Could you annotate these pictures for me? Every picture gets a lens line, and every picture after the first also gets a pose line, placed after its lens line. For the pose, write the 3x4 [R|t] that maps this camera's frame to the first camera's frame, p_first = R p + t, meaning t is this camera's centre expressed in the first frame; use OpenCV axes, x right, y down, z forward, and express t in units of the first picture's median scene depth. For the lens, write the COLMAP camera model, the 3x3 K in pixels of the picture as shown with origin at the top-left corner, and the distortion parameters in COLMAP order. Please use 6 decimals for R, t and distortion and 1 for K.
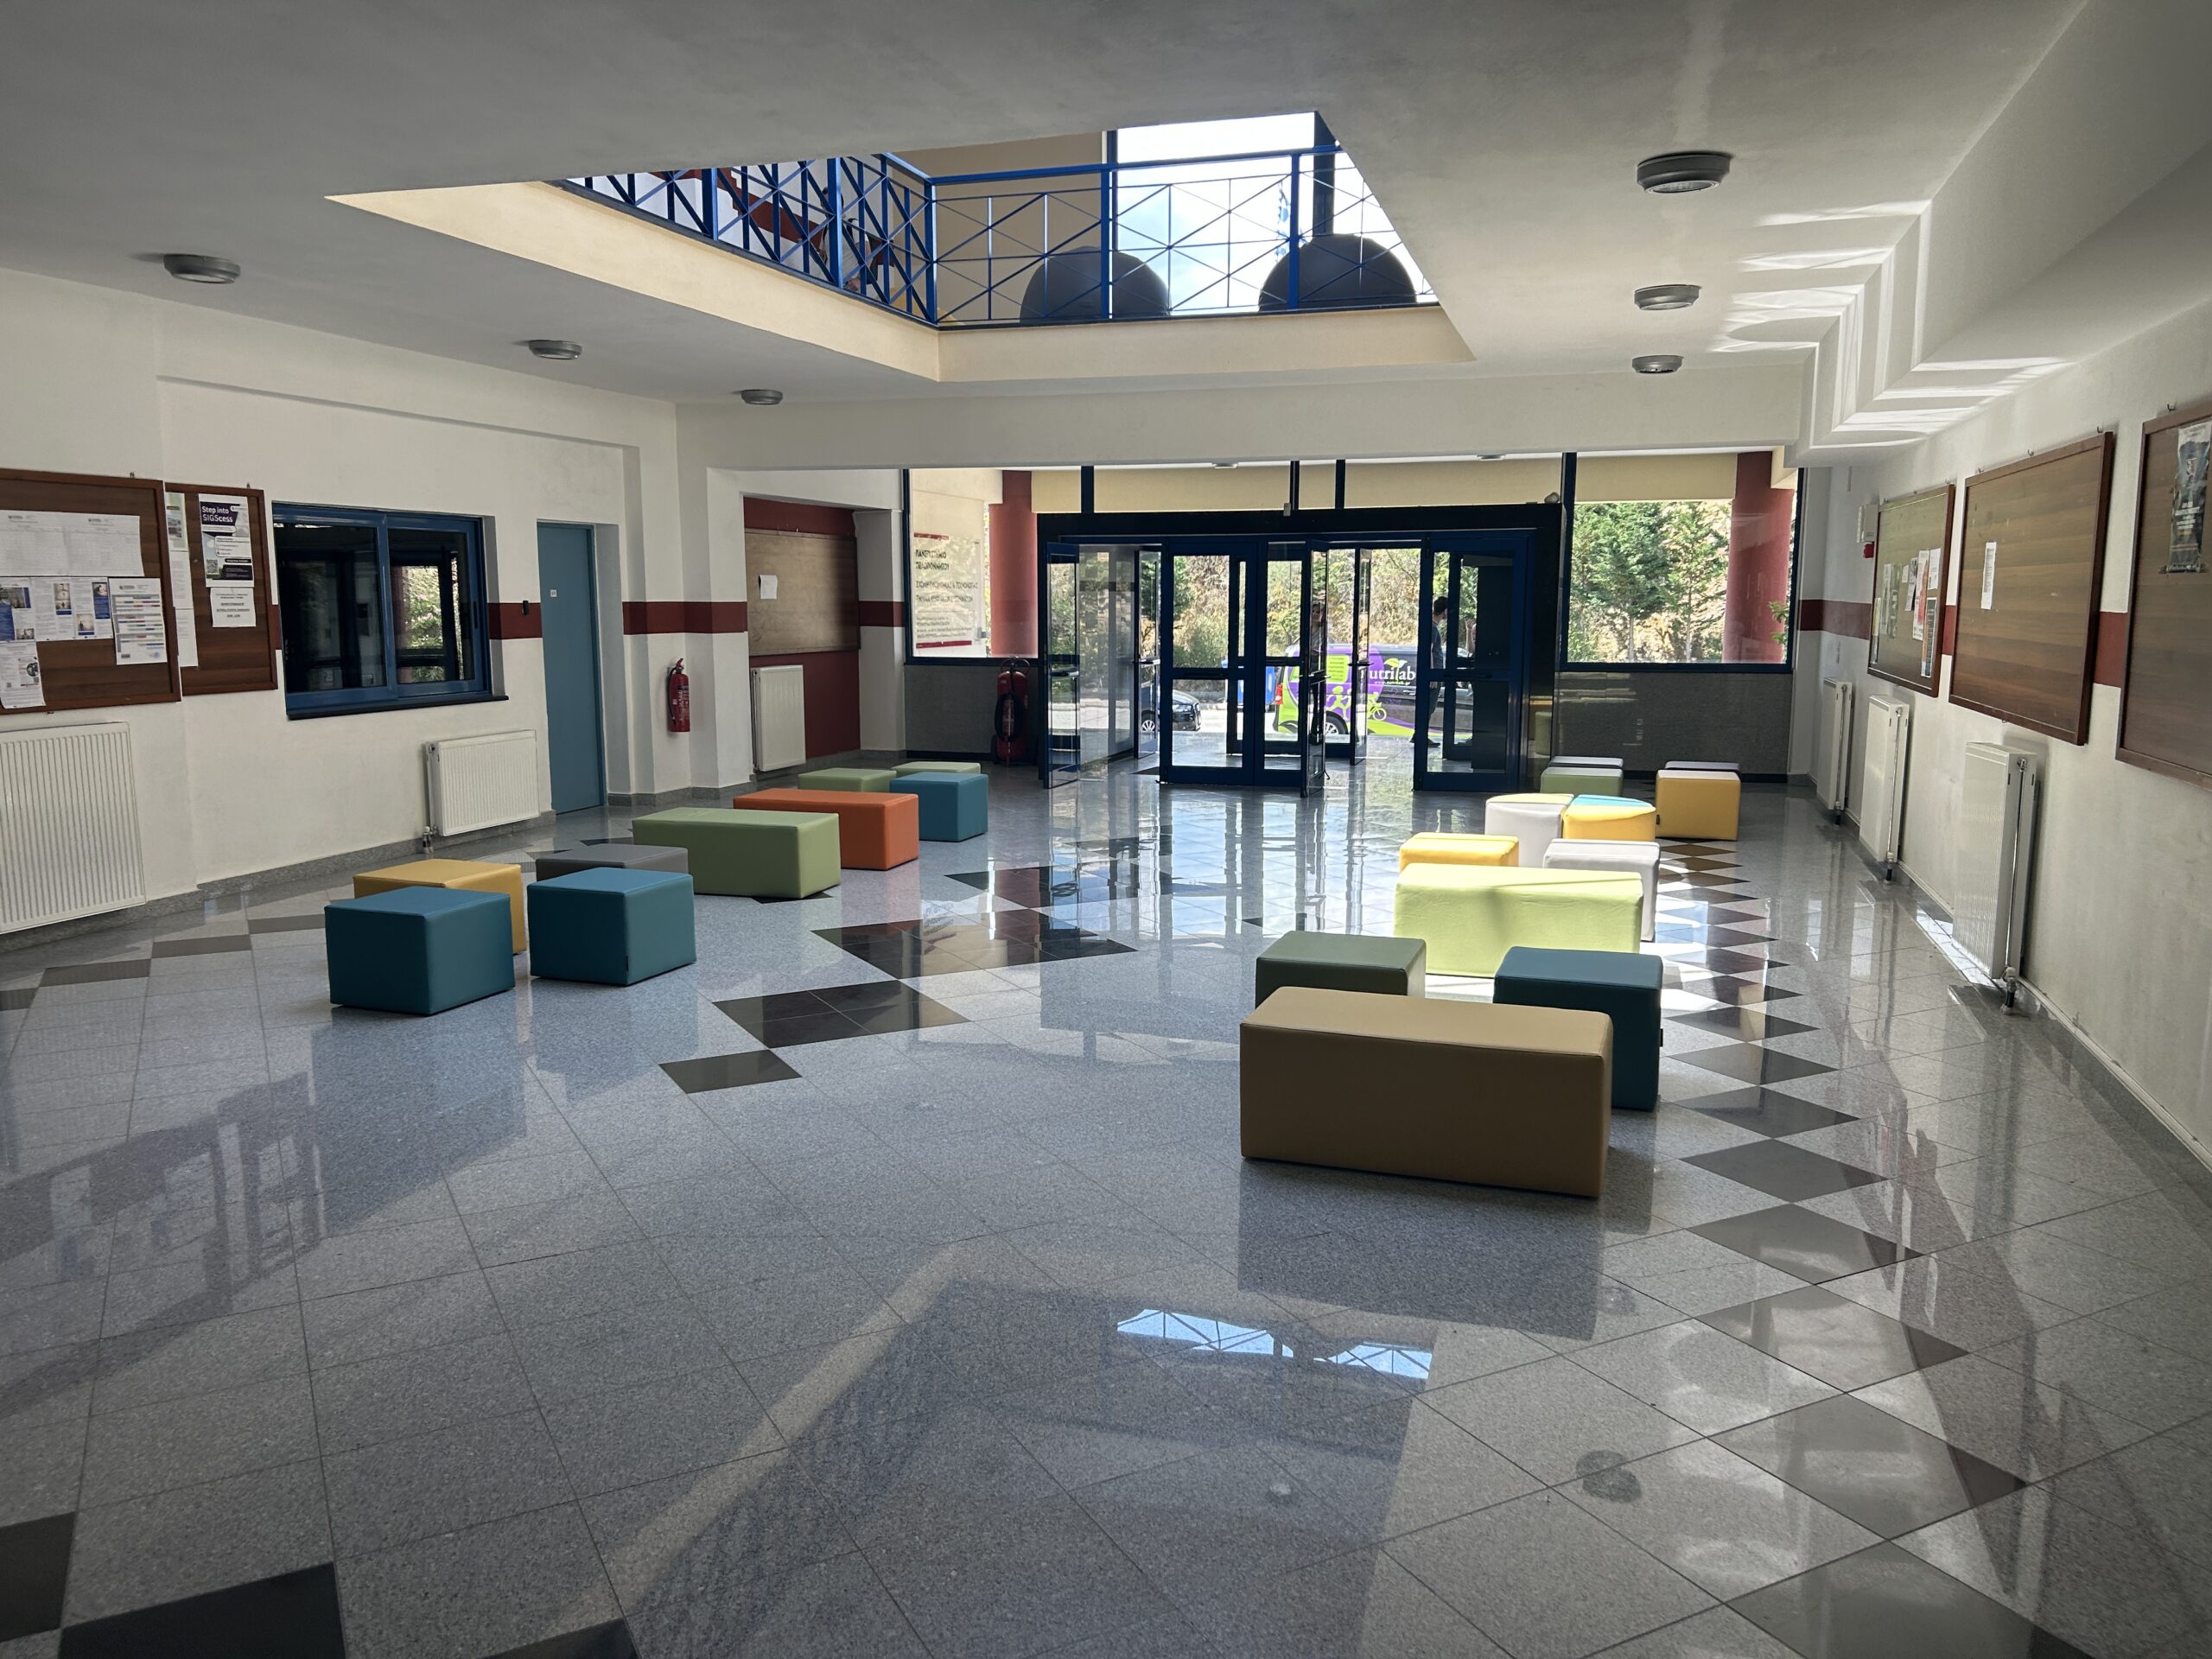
lens RADIAL K [[1665.0, 0, 1106.0], [0, 1665.0, 829.5], [0, 0, 1]] dist [0.071761, -0.001135]
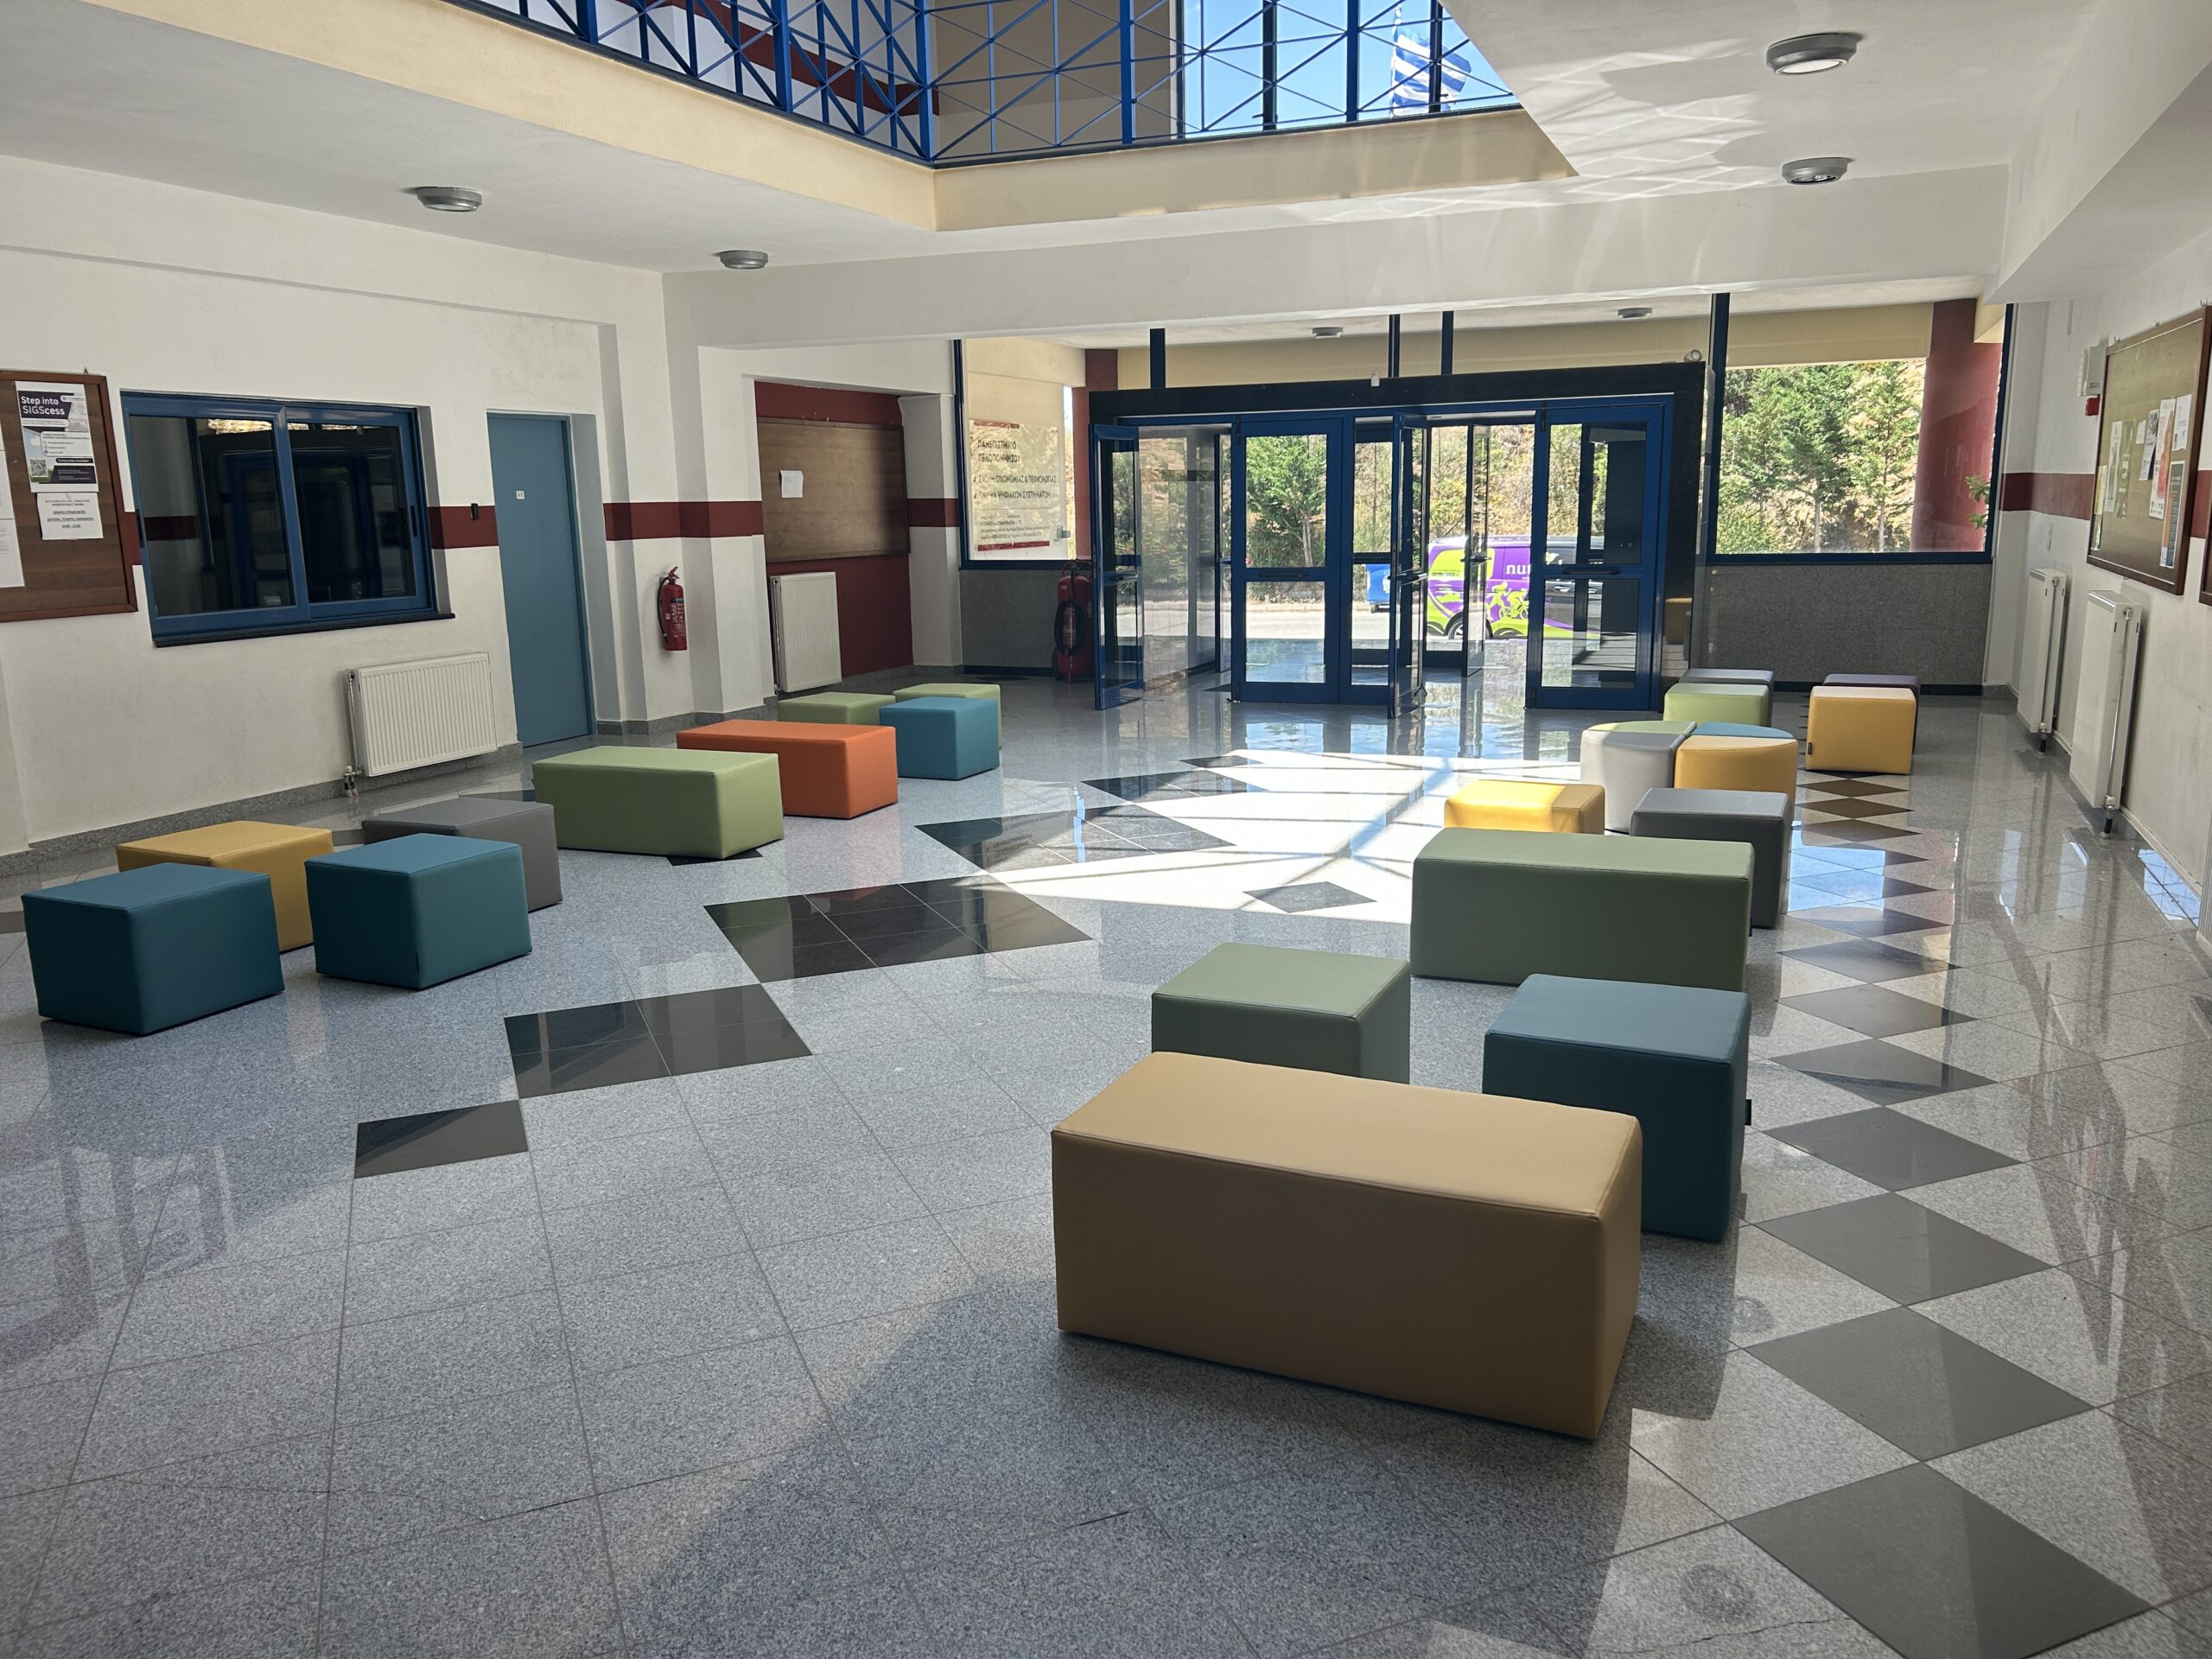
lens RADIAL K [[1679.3, 0, 1106.0], [0, 1679.3, 829.5], [0, 0, 1]] dist [0.041082, 0.002383]
pose [[0.995273, -0.000504, -0.097118, 0.060325], [0.006115, 0.998328, 0.057482, -0.013774], [0.096926, -0.057804, 0.993612, 0.131526]]
